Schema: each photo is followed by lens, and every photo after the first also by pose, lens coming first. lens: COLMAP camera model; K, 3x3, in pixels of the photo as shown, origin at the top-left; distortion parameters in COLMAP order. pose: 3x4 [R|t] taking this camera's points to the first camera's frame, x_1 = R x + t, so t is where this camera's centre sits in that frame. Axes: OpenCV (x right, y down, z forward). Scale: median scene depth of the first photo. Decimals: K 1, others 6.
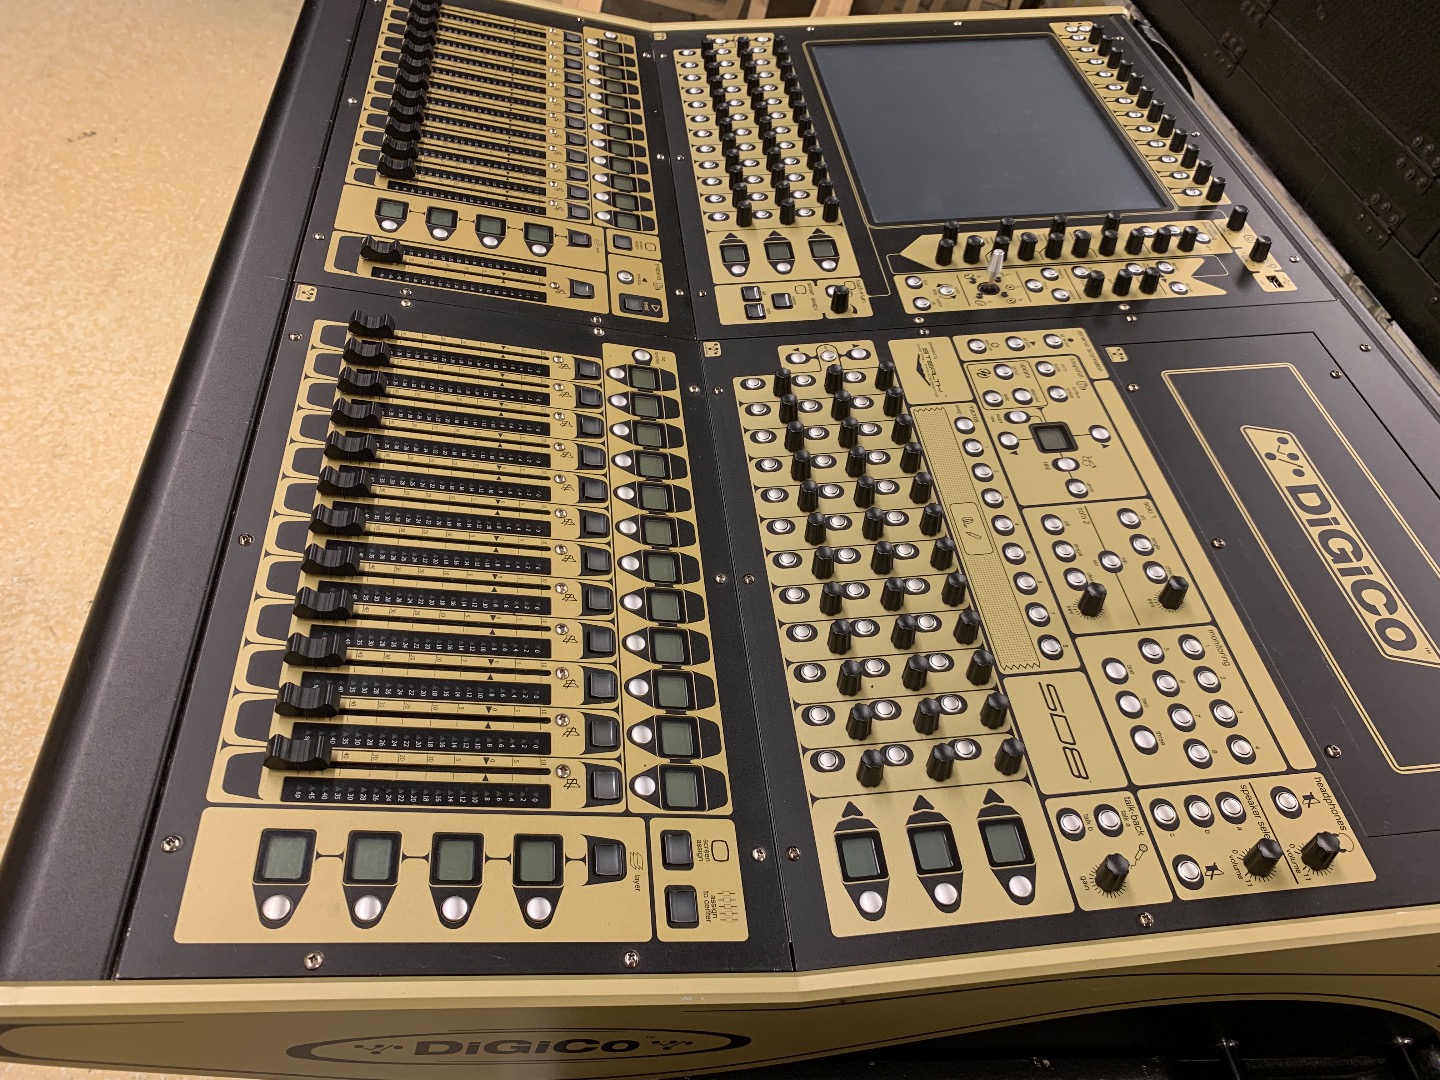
lens RADIAL K [[1111.2, 0, 721.3], [0, 1111.2, 533.4], [0, 0, 1]] dist [0.019241, -0.029596]
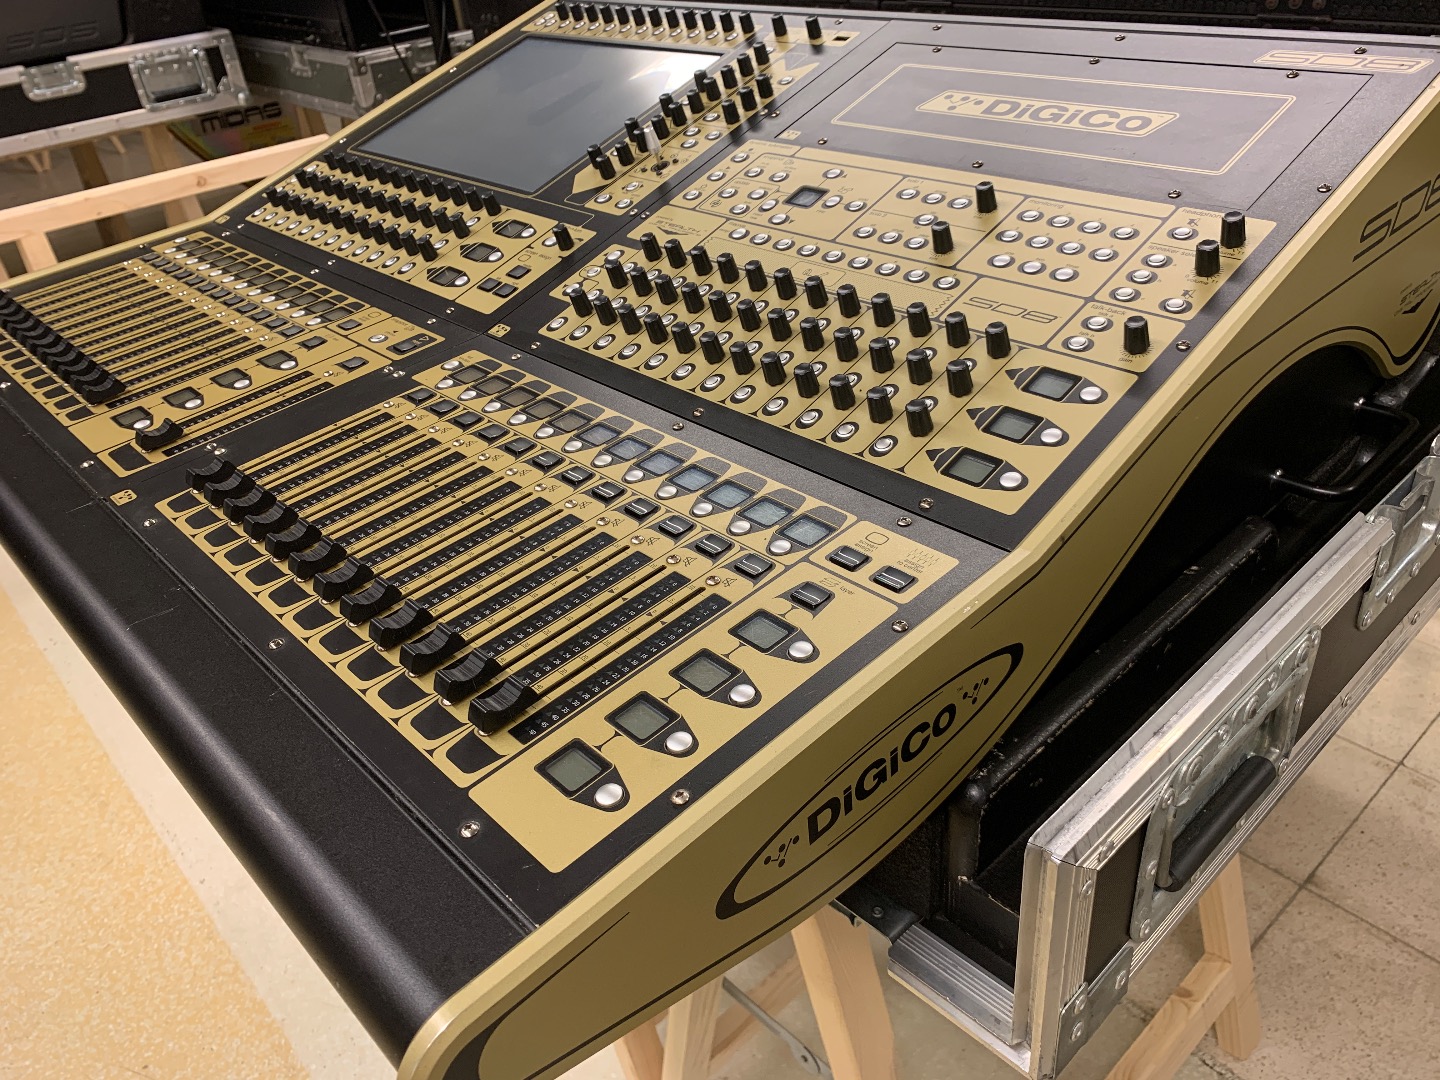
lens RADIAL K [[1111.2, 0, 719.7], [0, 1111.2, 553.7], [0, 0, 1]] dist [0.019241, -0.029596]
pose [[0.740184, -0.609923, 0.283056, -0.288119], [0.644907, 0.763100, -0.042104, 0.172329], [-0.190320, 0.213710, 0.958179, 0.031038]]
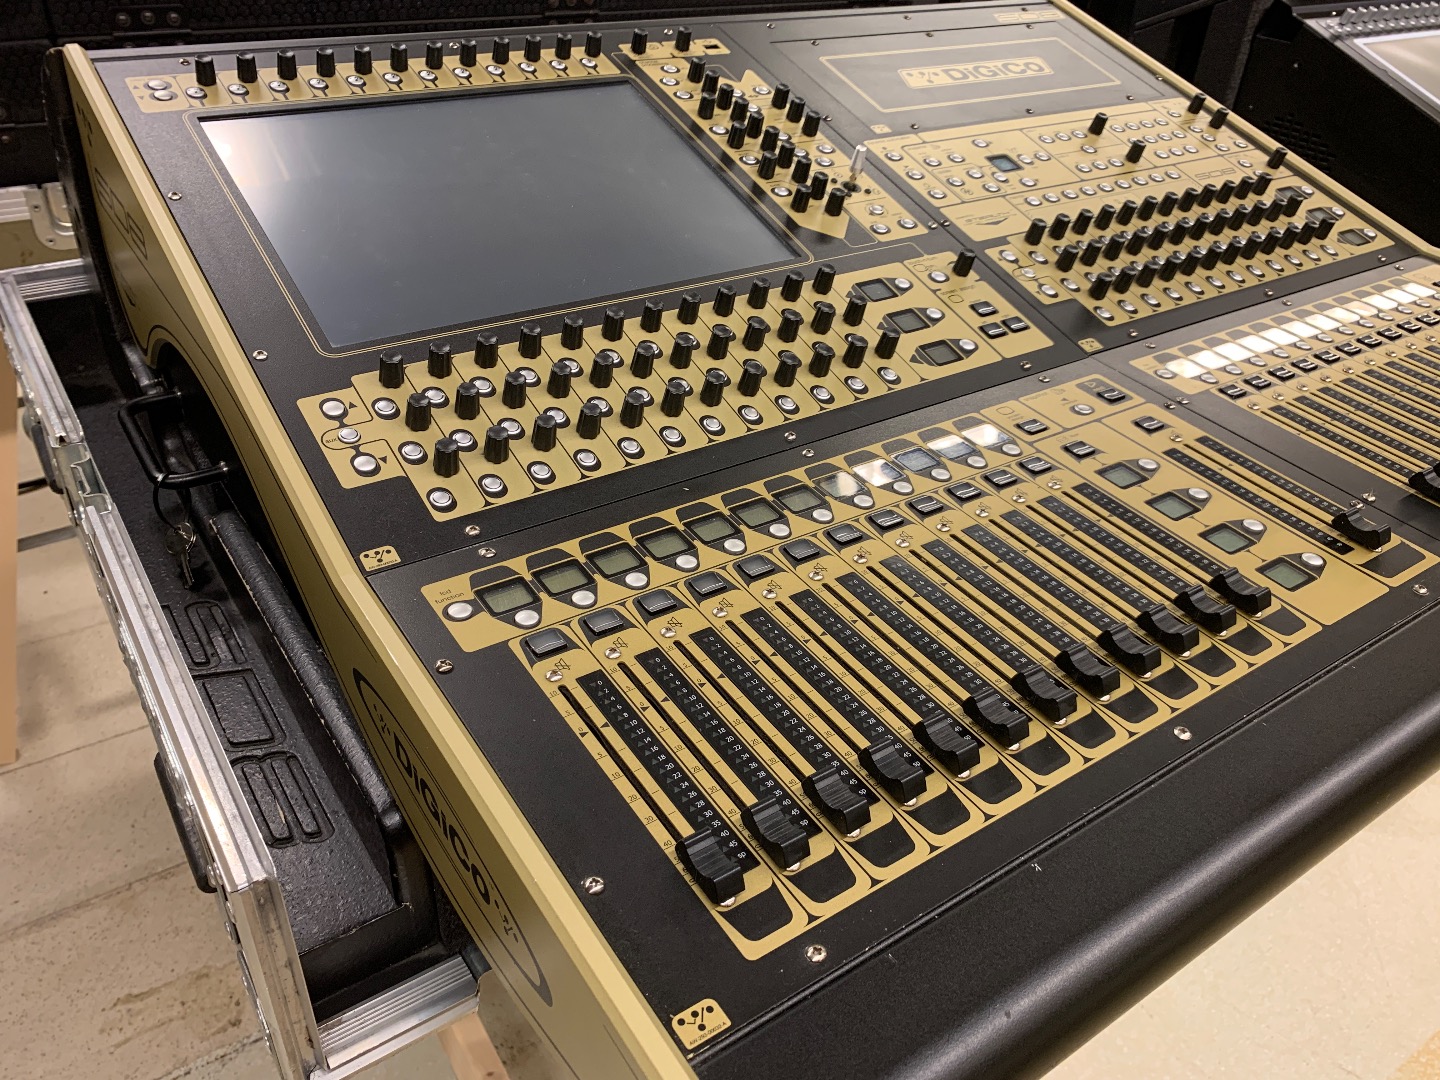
lens RADIAL K [[1111.2, 0, 720.1], [0, 1111.2, 553.8], [0, 0, 1]] dist [0.019241, -0.029596]
pose [[-0.437574, -0.735339, 0.517499, -0.538672], [0.502023, 0.277684, 0.819063, -1.147084], [-0.745990, 0.618197, 0.247650, 1.180809]]
